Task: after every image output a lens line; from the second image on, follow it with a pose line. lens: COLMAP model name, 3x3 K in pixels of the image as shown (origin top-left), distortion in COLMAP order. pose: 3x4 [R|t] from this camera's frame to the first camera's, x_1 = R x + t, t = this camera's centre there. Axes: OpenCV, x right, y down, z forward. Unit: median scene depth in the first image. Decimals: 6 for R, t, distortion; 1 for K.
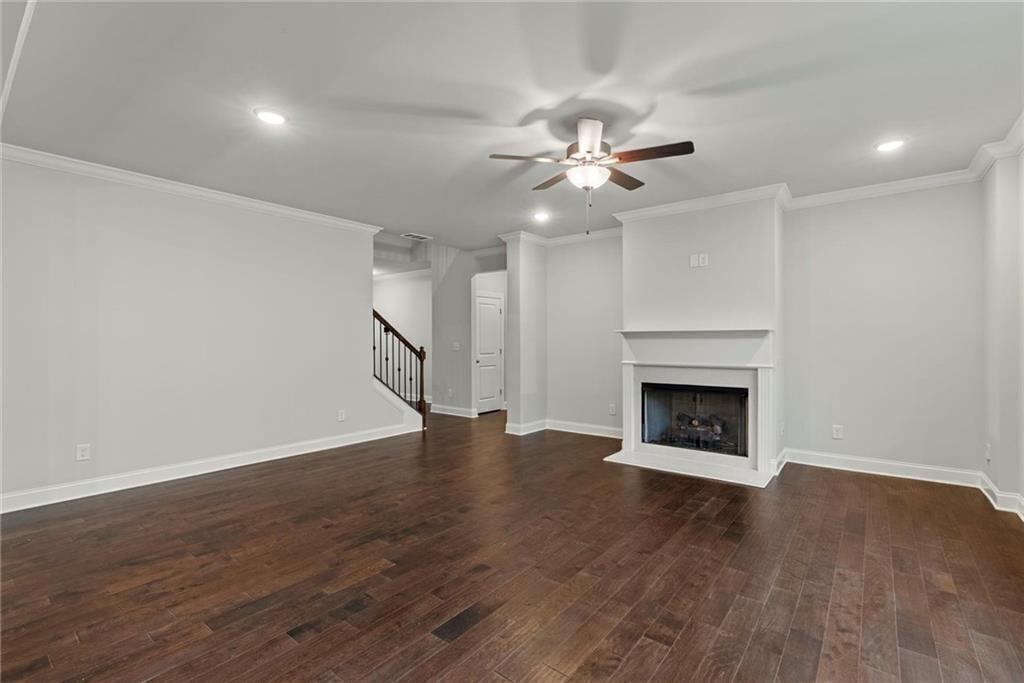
lens RADIAL K [[464.8, 0, 512.4], [0, 464.8, 341.4], [0, 0, 1]] dist [-0.006448, 0.004495]
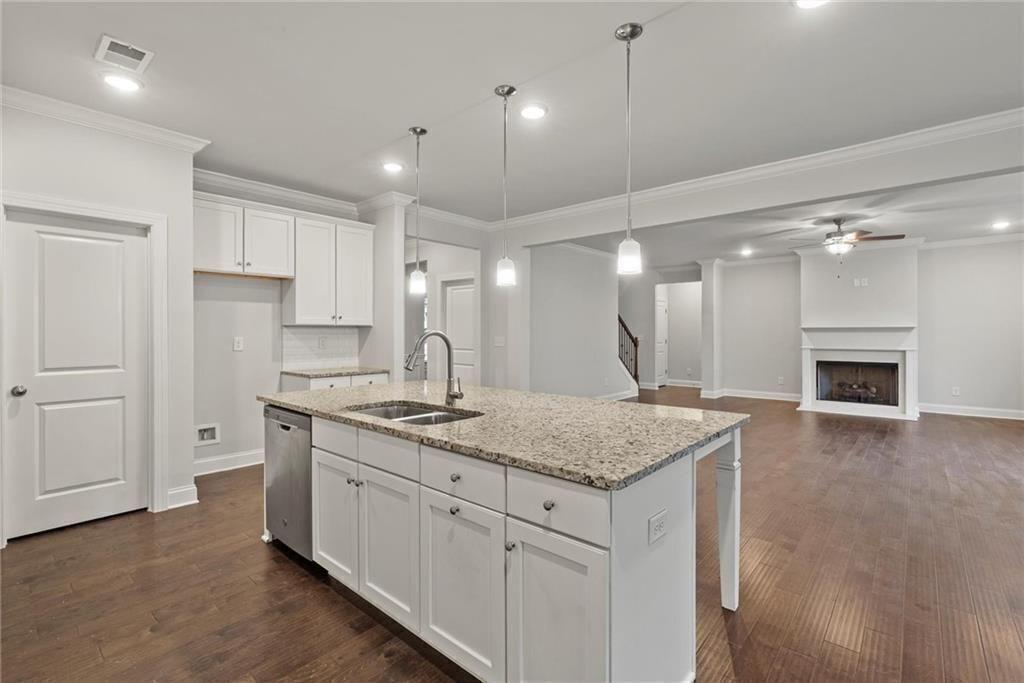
lens RADIAL K [[464.8, 0, 518.0], [0, 464.8, 332.4], [0, 0, 1]] dist [-0.006448, 0.004495]
pose [[0.998696, 0.001975, -0.051015, -0.672432], [-0.002211, 0.999987, -0.004571, 0.004626], [0.051006, 0.004678, 0.998687, -0.621801]]
